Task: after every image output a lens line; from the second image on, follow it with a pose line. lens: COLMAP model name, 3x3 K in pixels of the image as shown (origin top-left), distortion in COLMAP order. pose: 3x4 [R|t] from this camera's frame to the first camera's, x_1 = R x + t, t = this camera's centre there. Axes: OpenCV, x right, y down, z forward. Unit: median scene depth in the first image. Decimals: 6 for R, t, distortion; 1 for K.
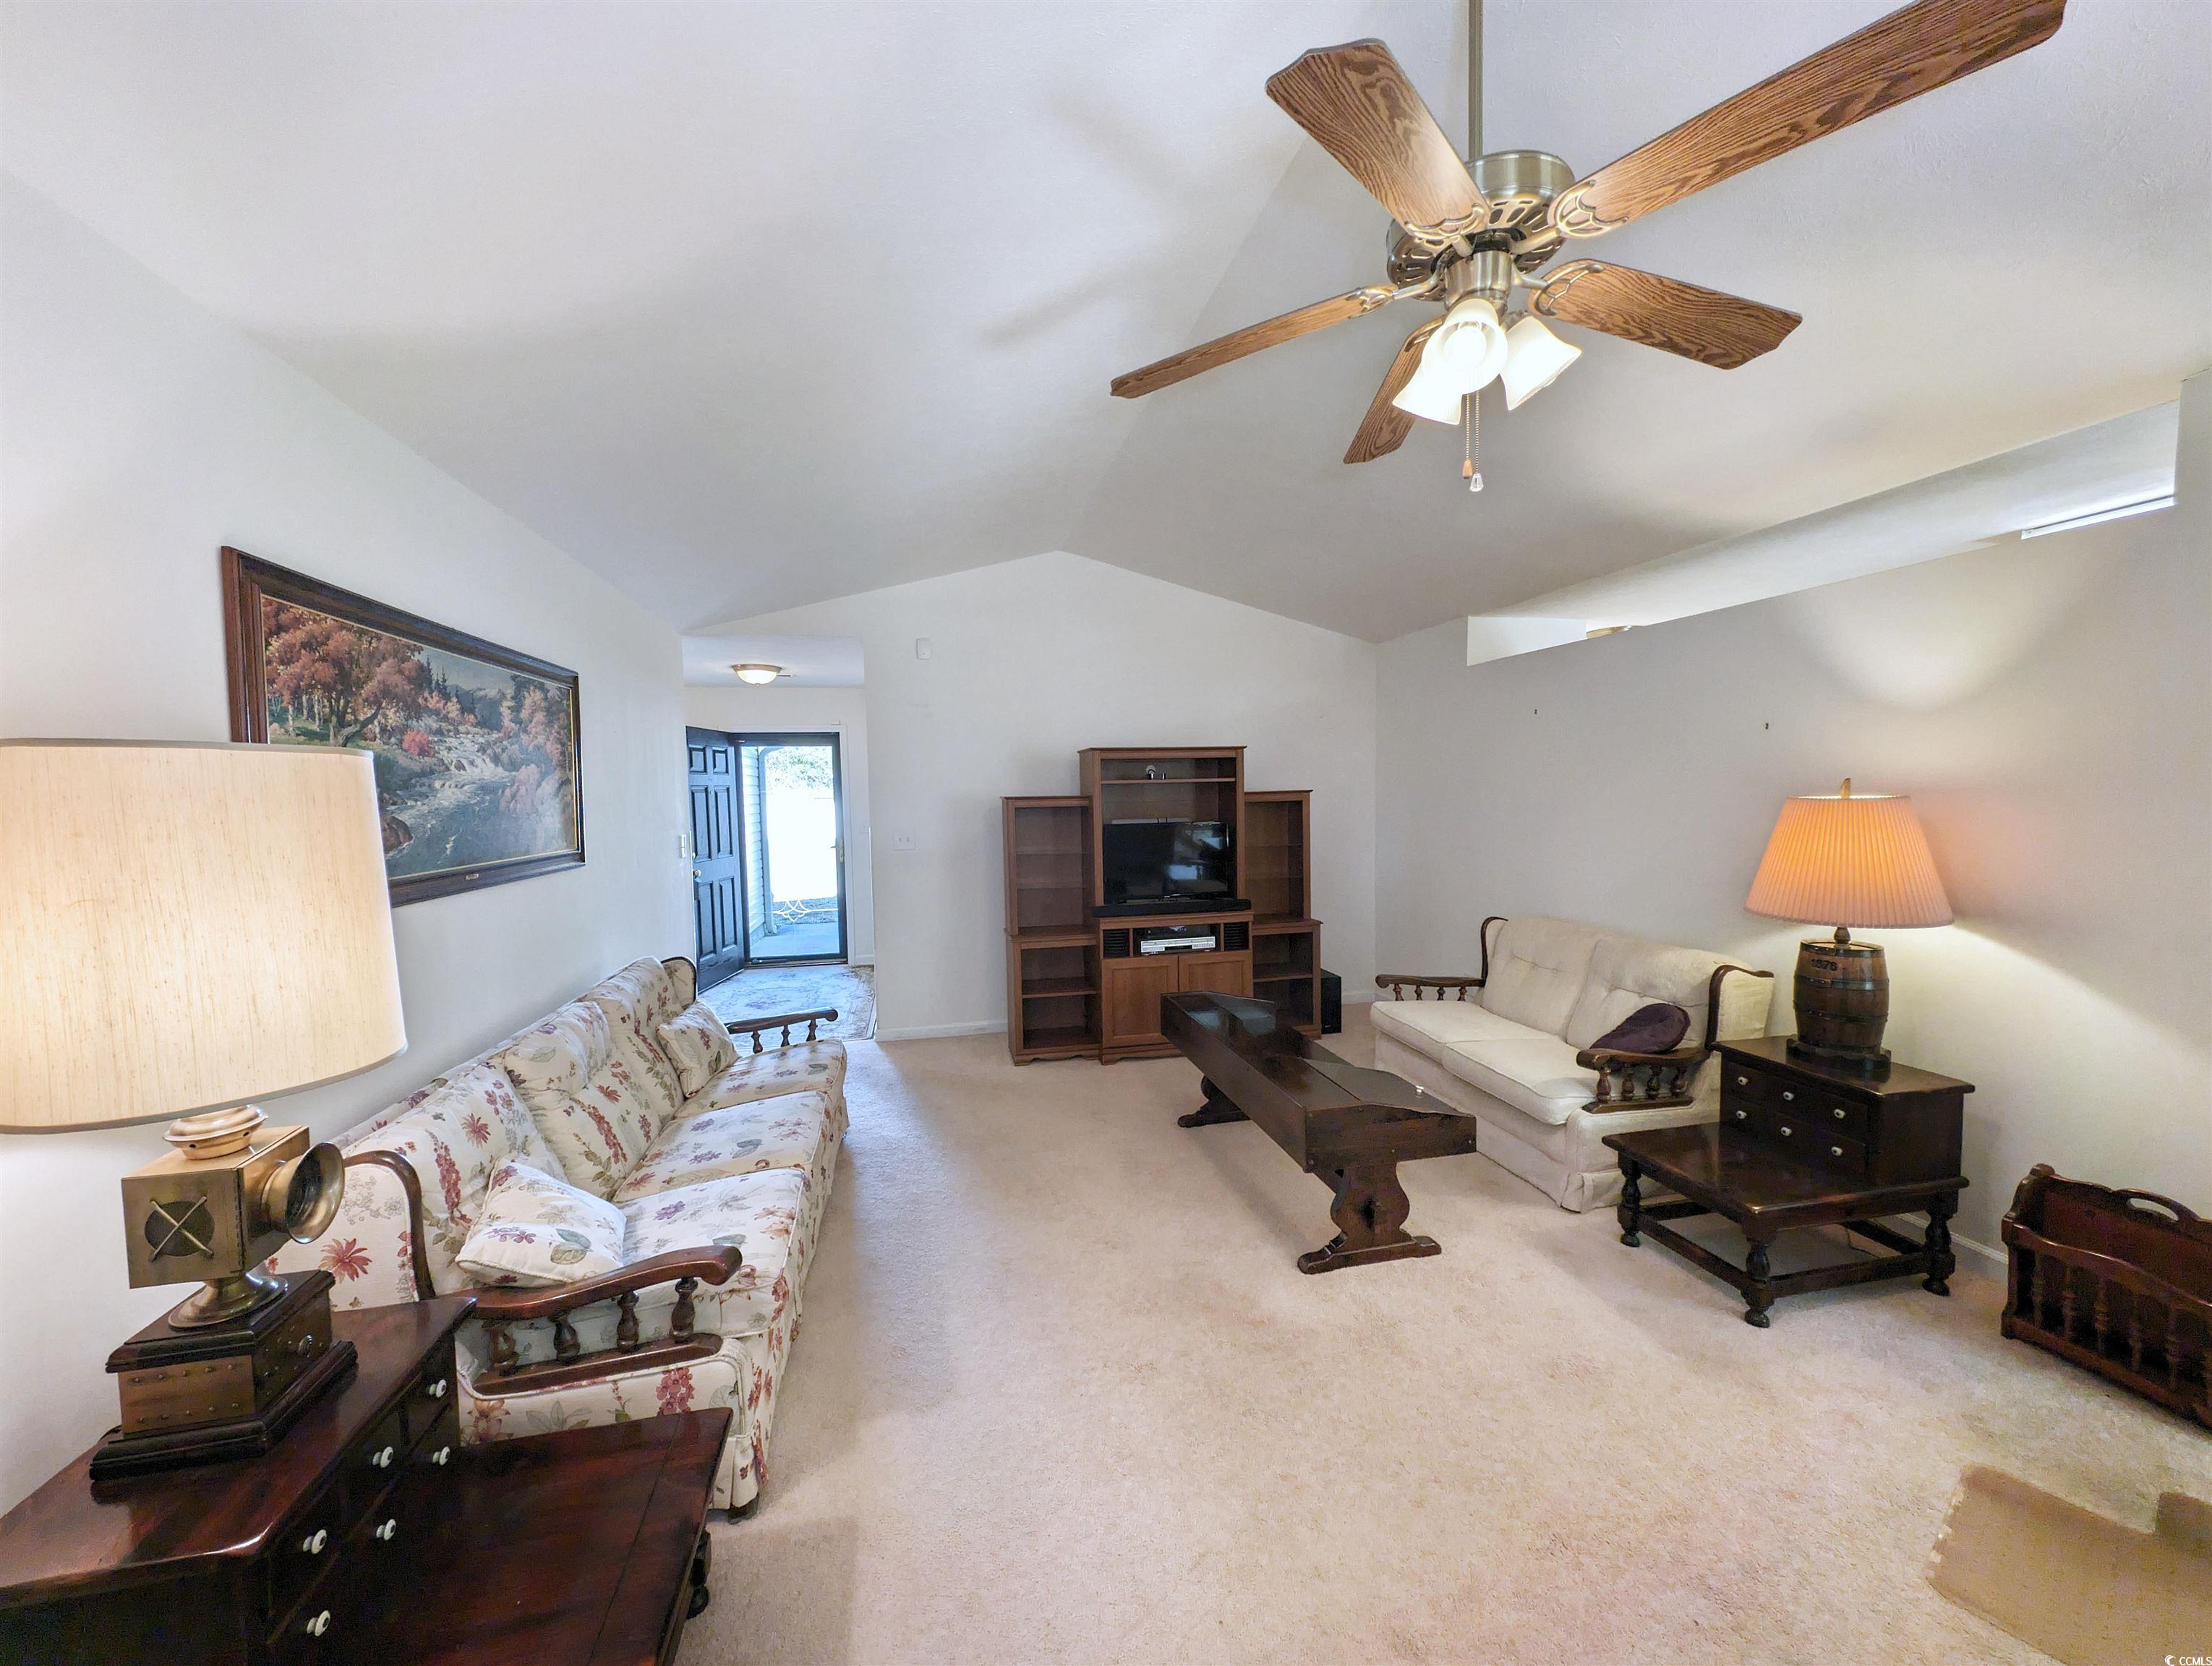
lens RADIAL K [[823.8, 0, 1108.4], [0, 823.8, 838.2], [0, 0, 1]] dist [0.000883, -0.000016]
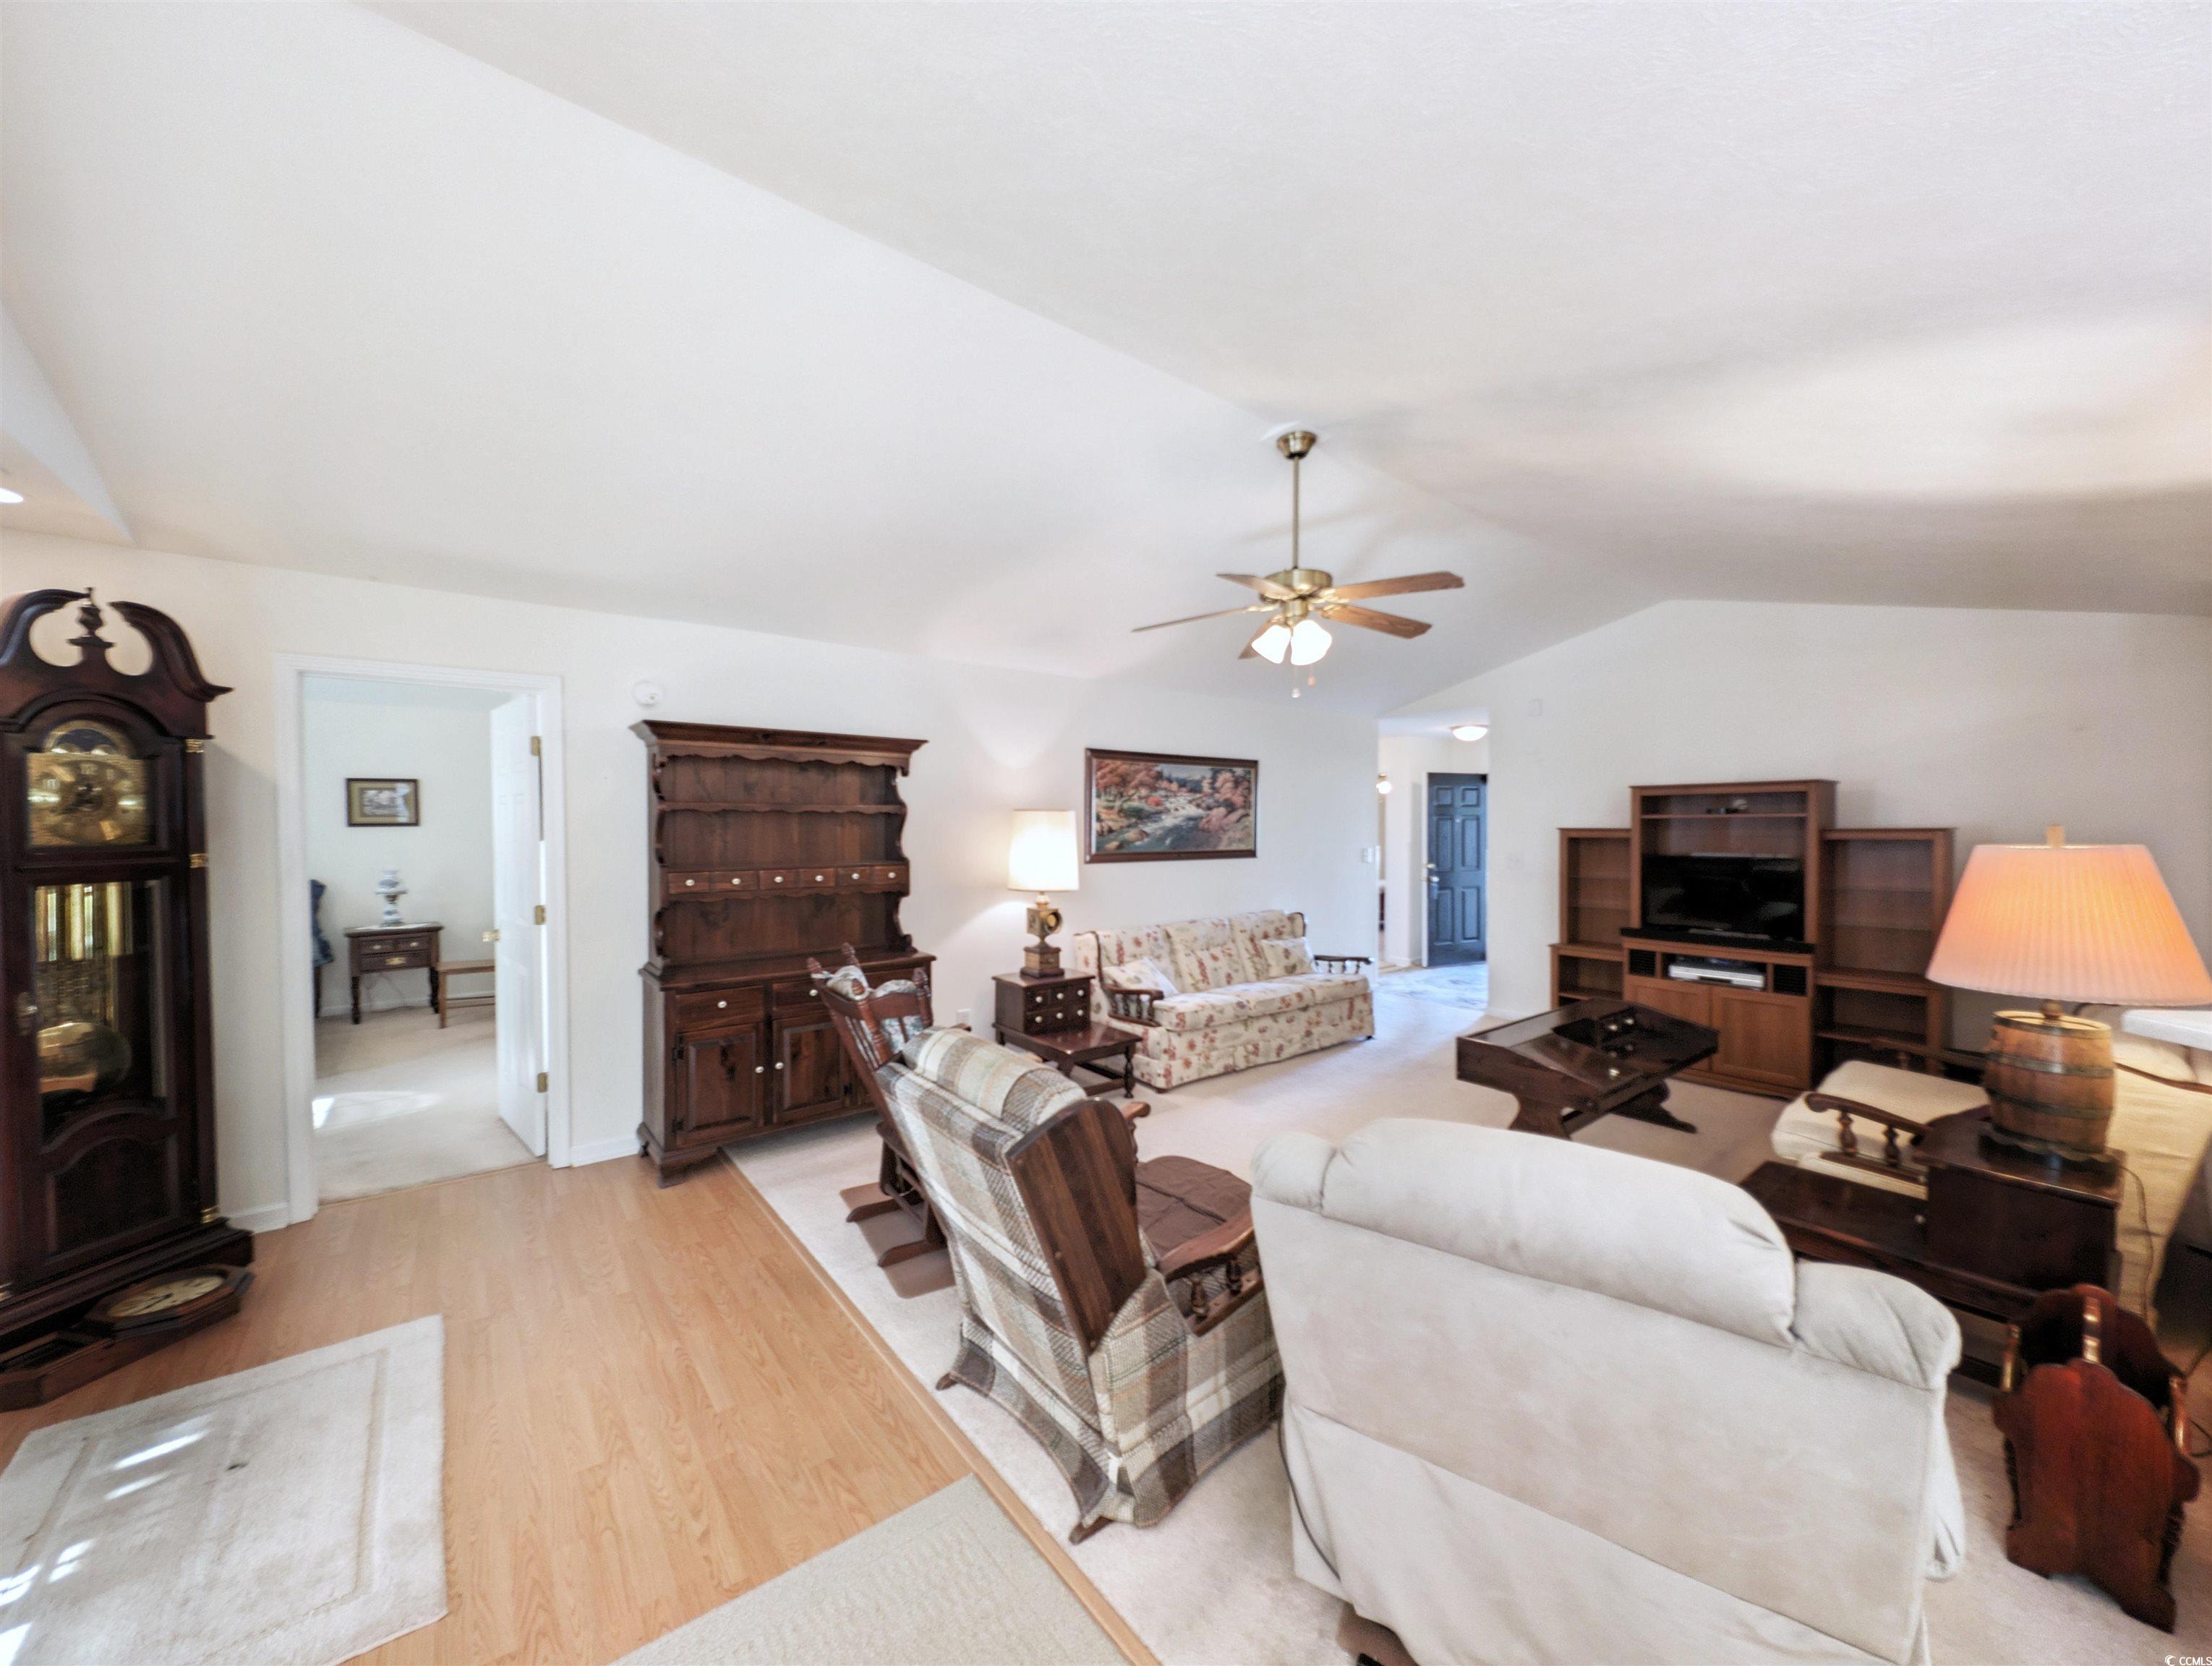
lens RADIAL K [[823.8, 0, 1102.5], [0, 823.8, 838.9], [0, 0, 1]] dist [0.000883, -0.000016]
pose [[0.444973, 0.033236, -0.894927, 1.143995], [-0.060105, 0.998166, 0.007185, -0.004179], [0.893525, 0.050592, 0.446154, -0.245407]]
